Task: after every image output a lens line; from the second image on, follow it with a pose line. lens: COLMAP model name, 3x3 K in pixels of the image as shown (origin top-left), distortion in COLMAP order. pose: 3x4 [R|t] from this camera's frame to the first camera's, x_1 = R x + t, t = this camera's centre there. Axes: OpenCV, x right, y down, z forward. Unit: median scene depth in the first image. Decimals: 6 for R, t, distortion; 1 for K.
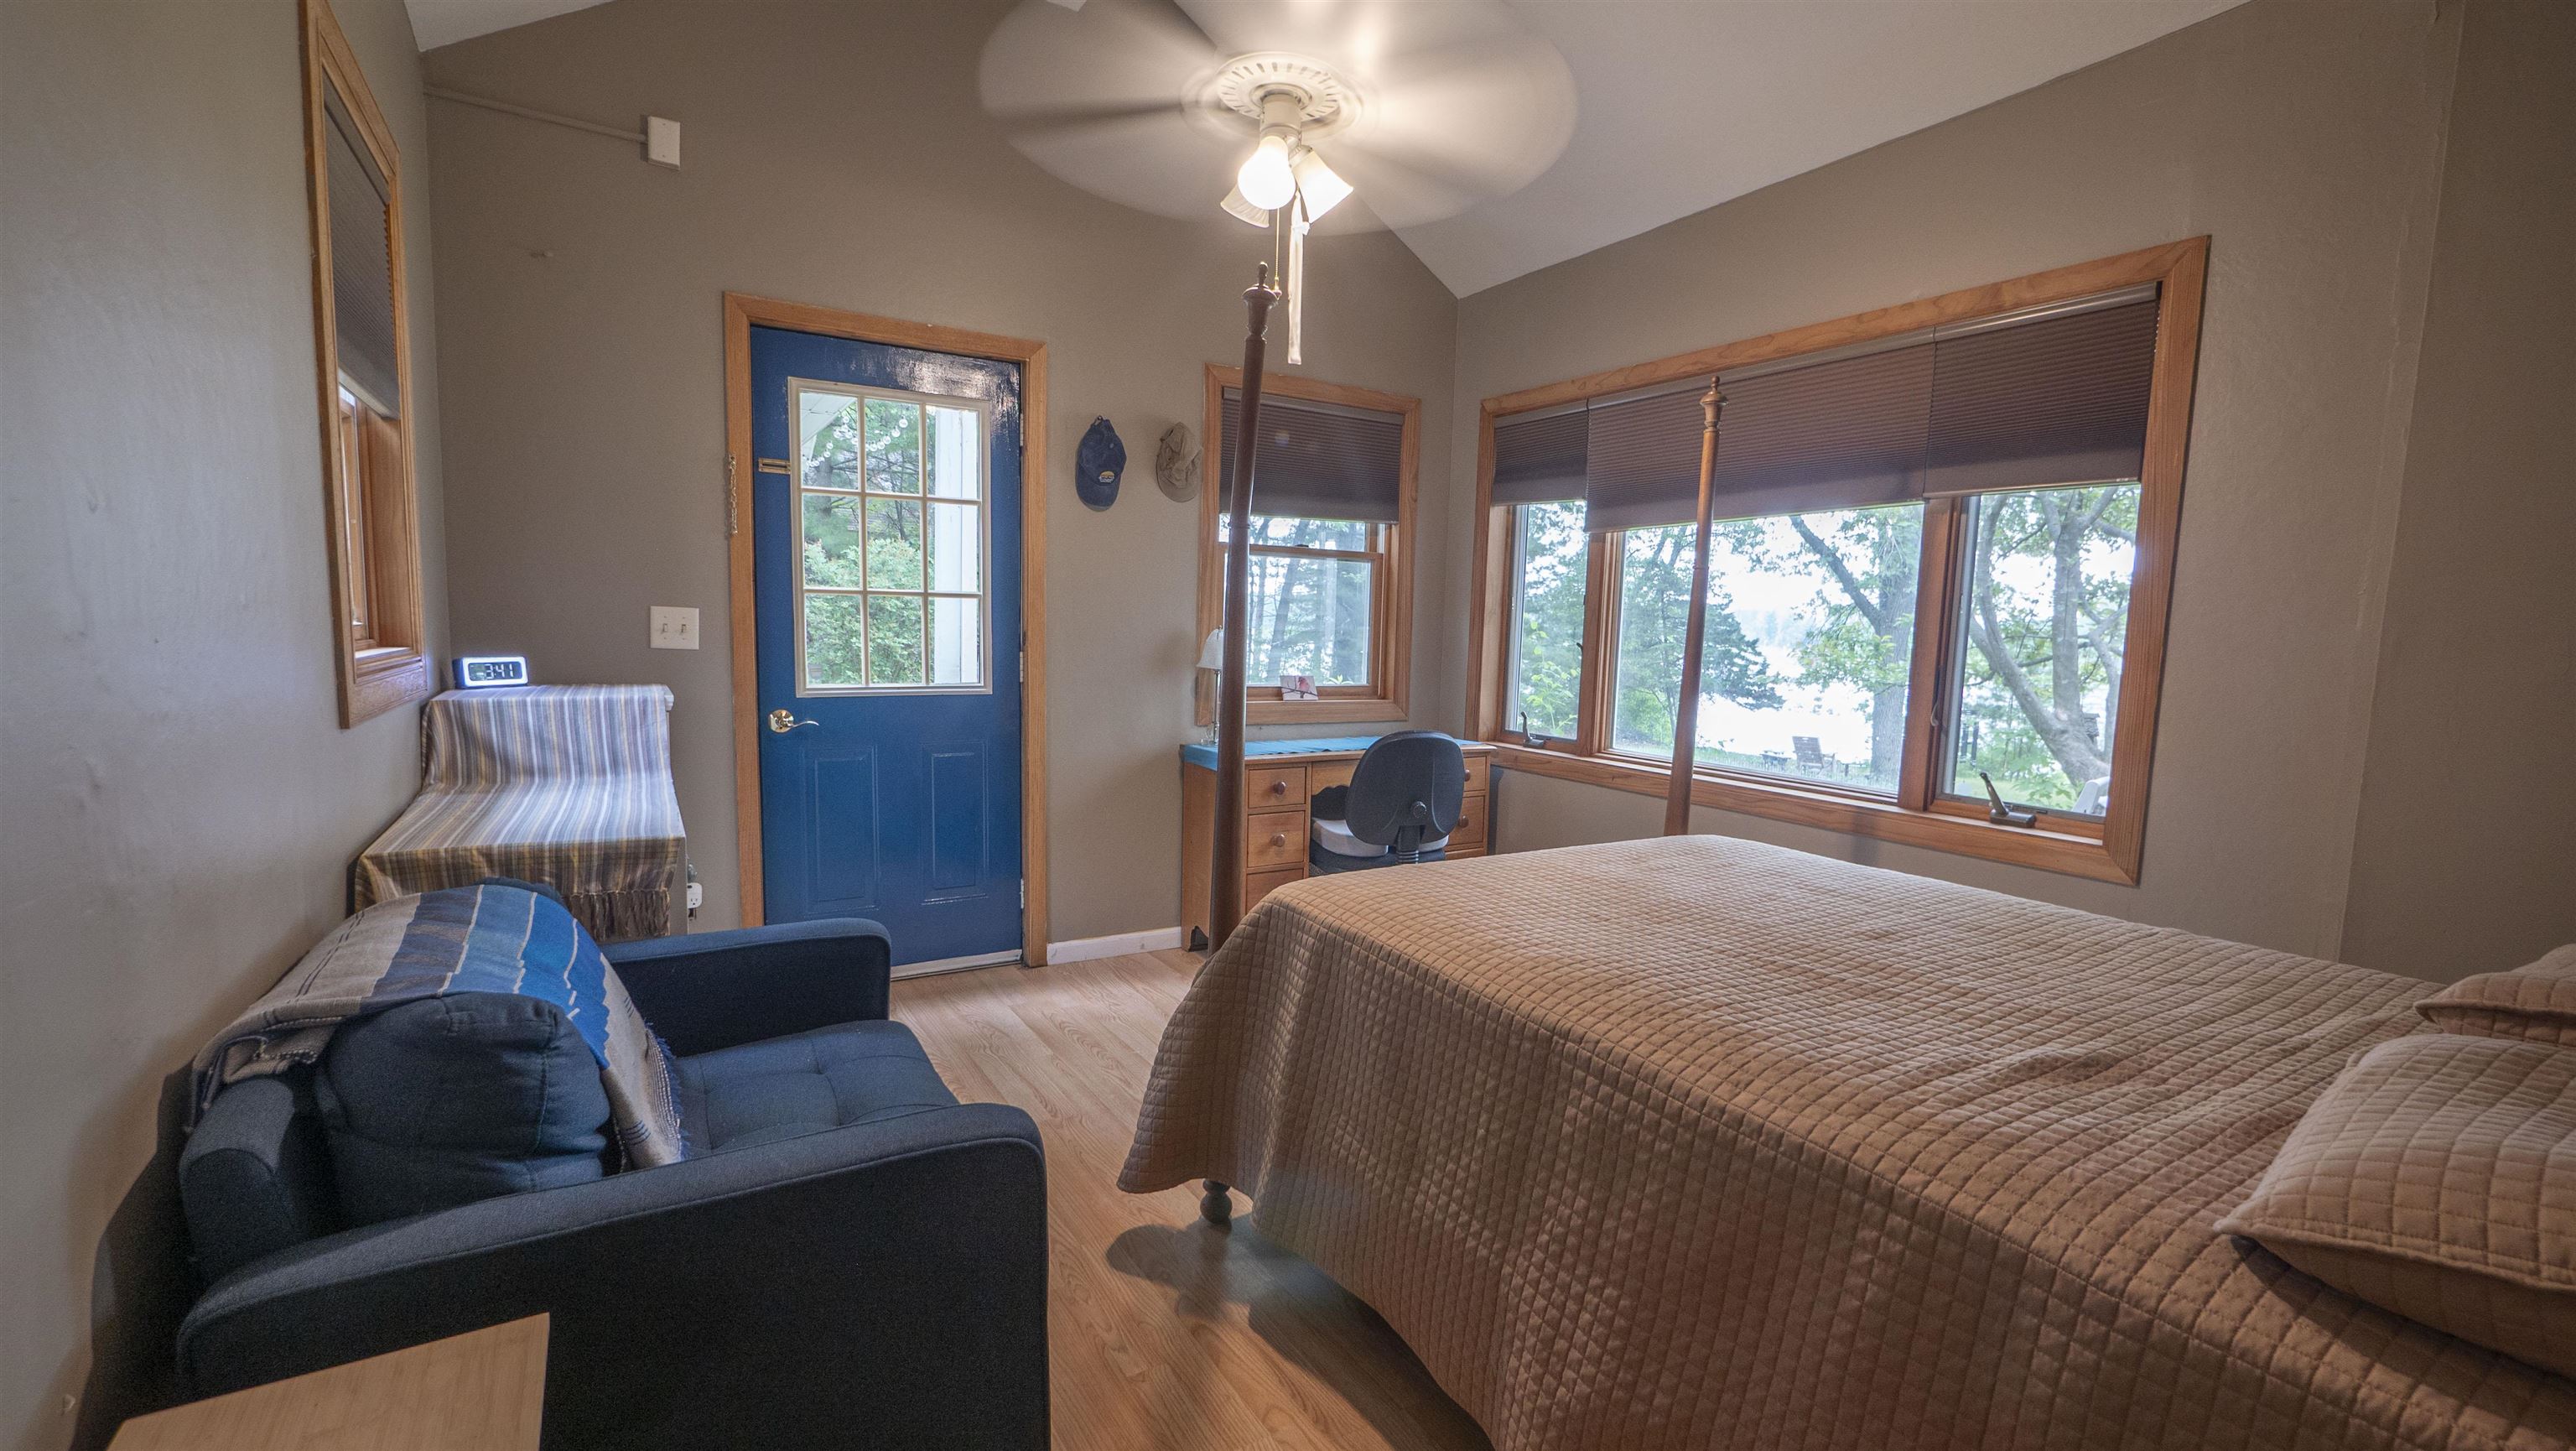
lens RADIAL K [[1094.0, 0, 1303.1], [0, 1094.0, 731.3], [0, 0, 1]] dist [-0.001128, -0.000151]
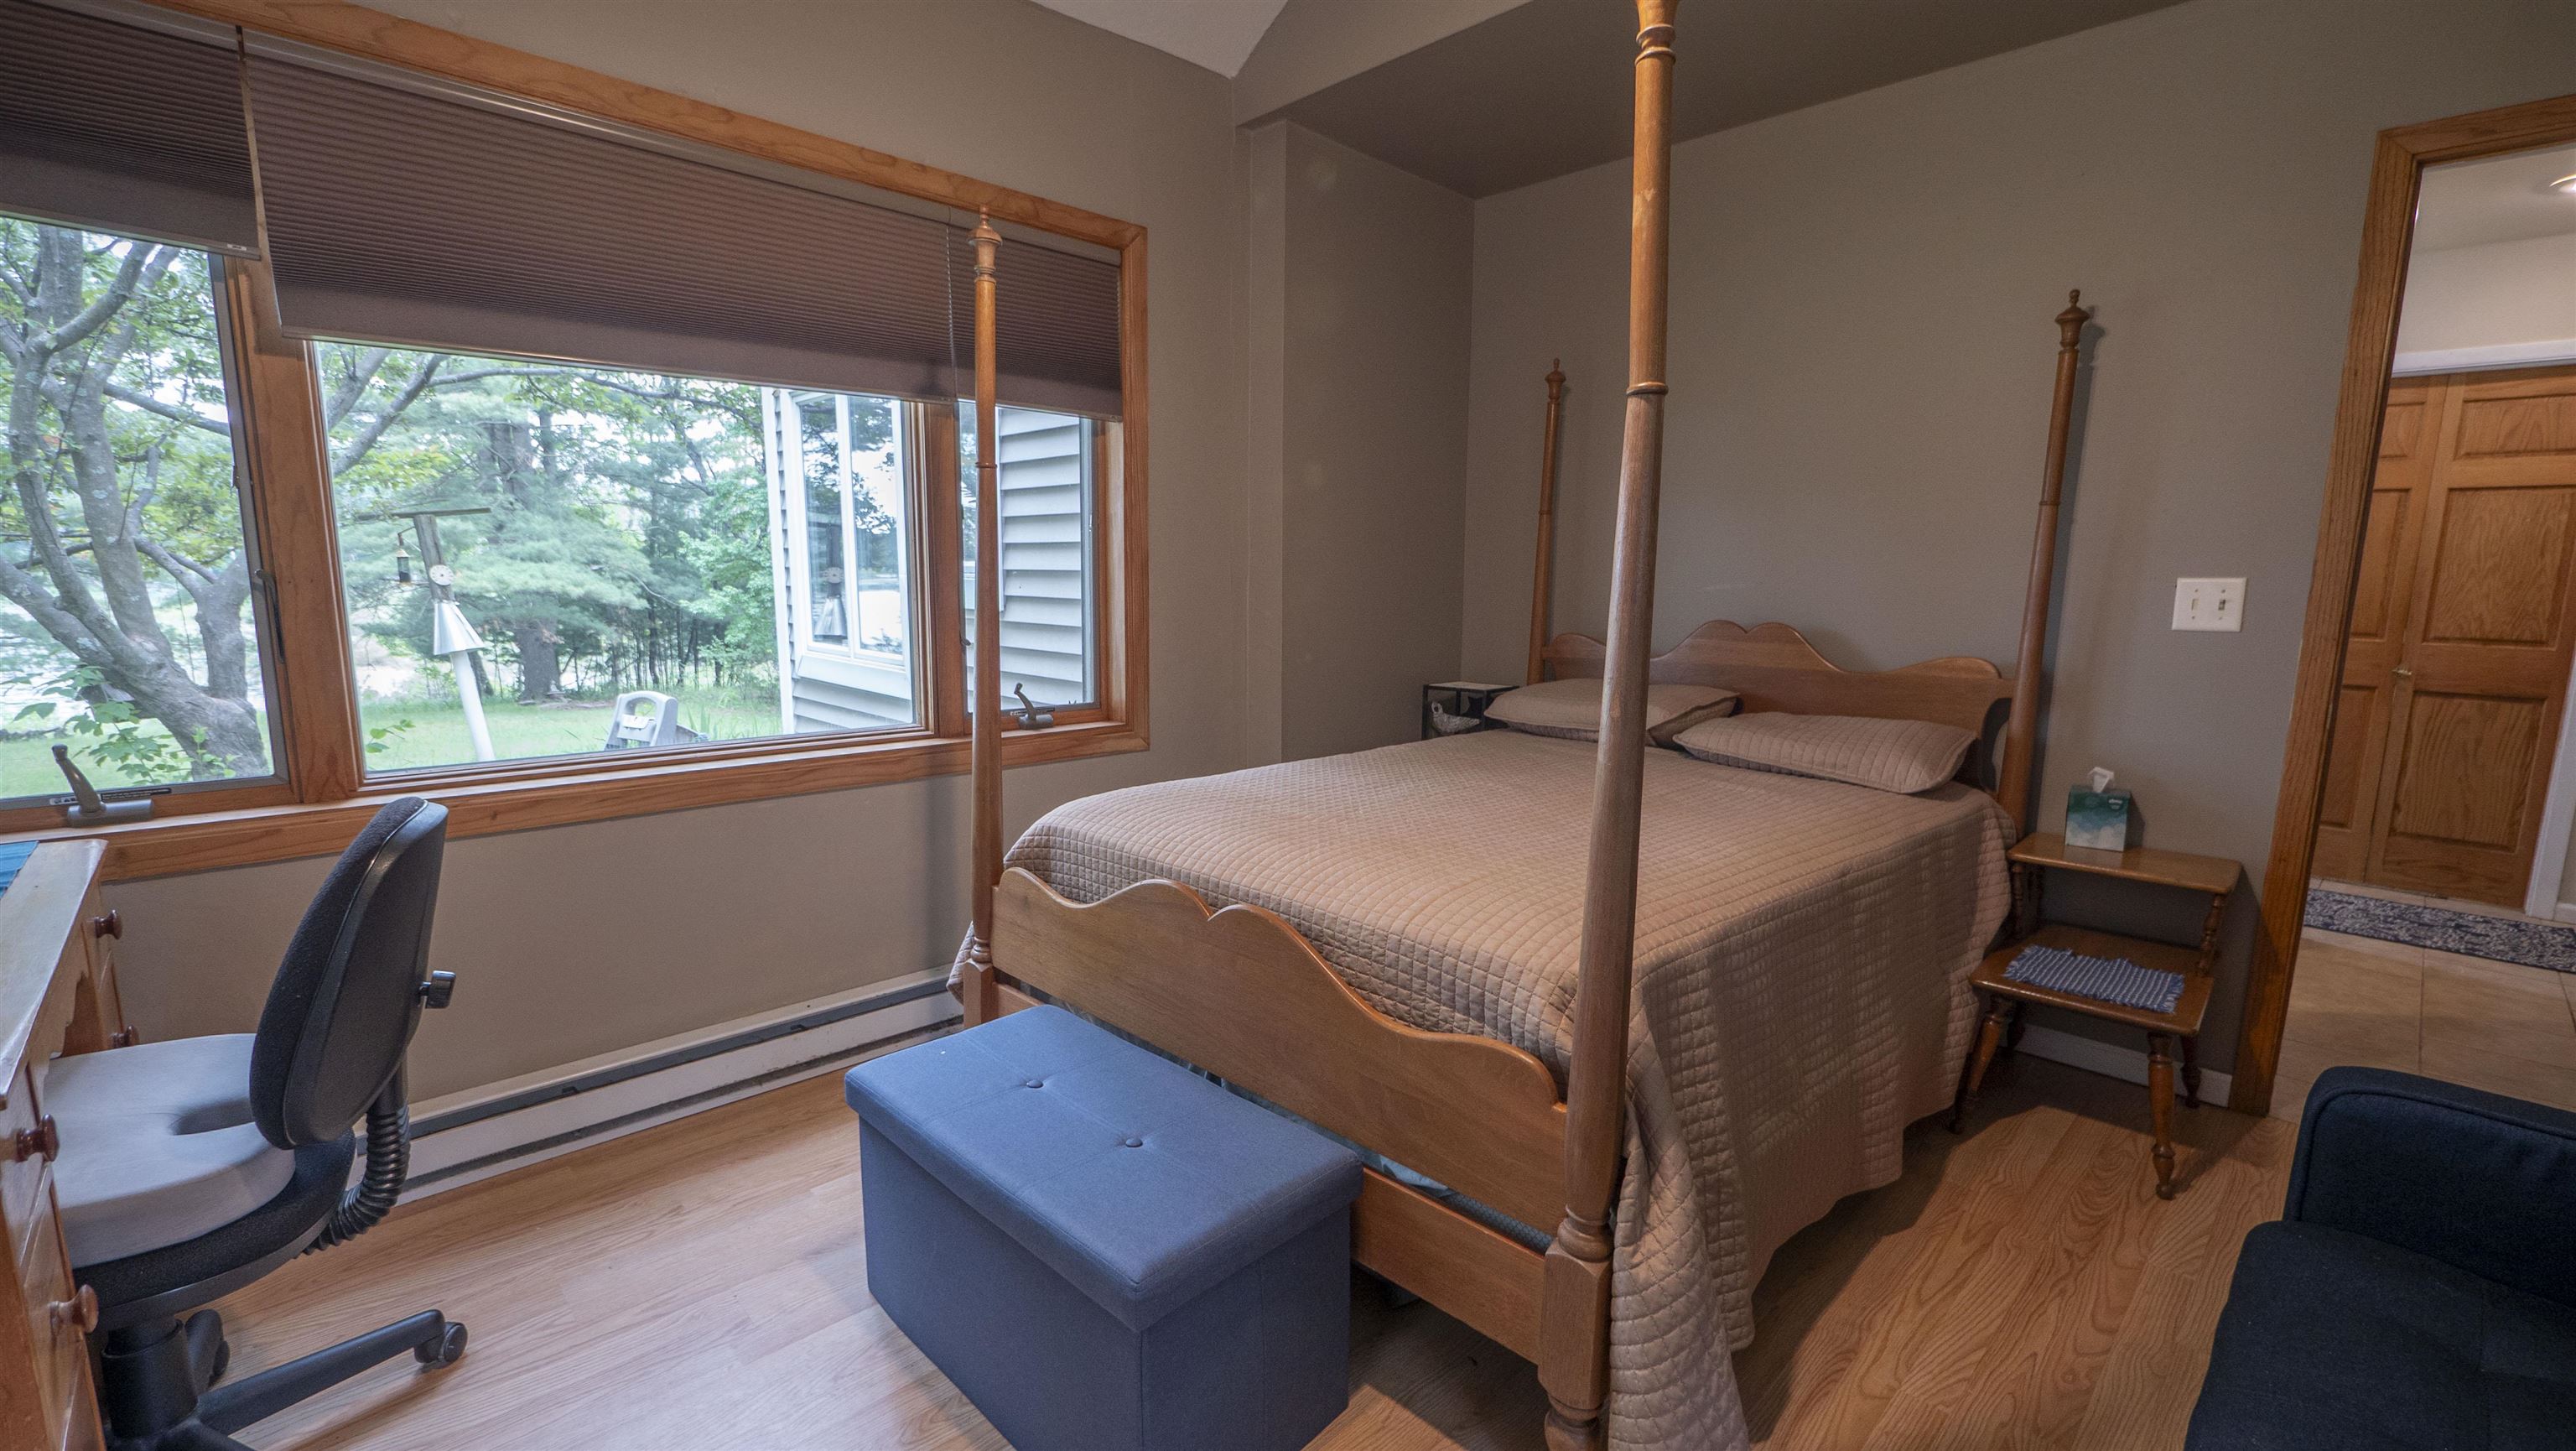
lens RADIAL K [[1094.0, 0, 1303.1], [0, 1094.0, 731.3], [0, 0, 1]] dist [-0.001128, -0.000151]
pose [[-0.210839, -0.171723, 0.962319, -0.449929], [0.086858, 0.977264, 0.193420, -0.097700], [-0.973654, 0.124365, -0.191129, 0.974165]]
